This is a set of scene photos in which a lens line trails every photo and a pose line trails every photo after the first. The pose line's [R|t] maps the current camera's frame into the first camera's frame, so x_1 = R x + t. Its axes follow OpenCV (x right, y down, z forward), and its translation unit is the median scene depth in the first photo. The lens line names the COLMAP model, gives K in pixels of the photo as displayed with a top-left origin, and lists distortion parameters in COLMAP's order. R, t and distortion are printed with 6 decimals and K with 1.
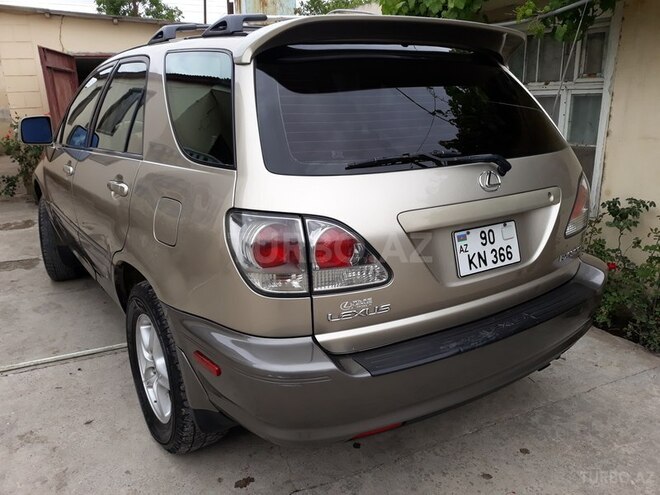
lens RADIAL K [[545.8, 0, 320.3], [0, 545.8, 244.7], [0, 0, 1]] dist [-0.000377, -0.014873]
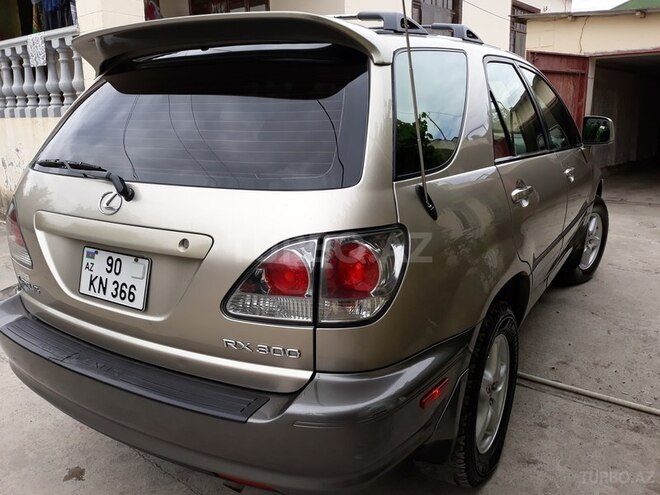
lens RADIAL K [[527.8, 0, 330.0], [0, 527.8, 247.5], [0, 0, 1]] dist [-0.006548, -0.001962]
pose [[0.425026, 0.239565, -0.872904, 1.203223], [-0.227130, 0.961715, 0.153347, -0.254214], [0.876222, 0.133086, 0.463167, 0.914553]]
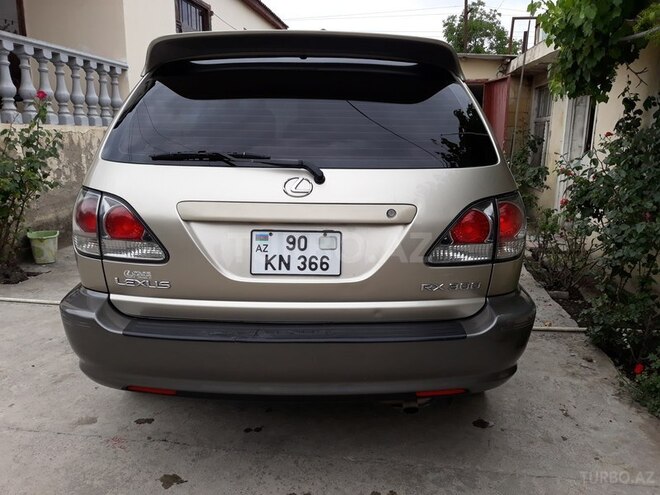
lens RADIAL K [[527.8, 0, 330.0], [0, 527.8, 247.5], [0, 0, 1]] dist [-0.006548, -0.001962]
pose [[0.857092, 0.151574, -0.492360, 0.845639], [-0.169110, 0.985556, 0.009020, -0.024321], [0.486615, 0.075532, 0.870345, 0.185240]]
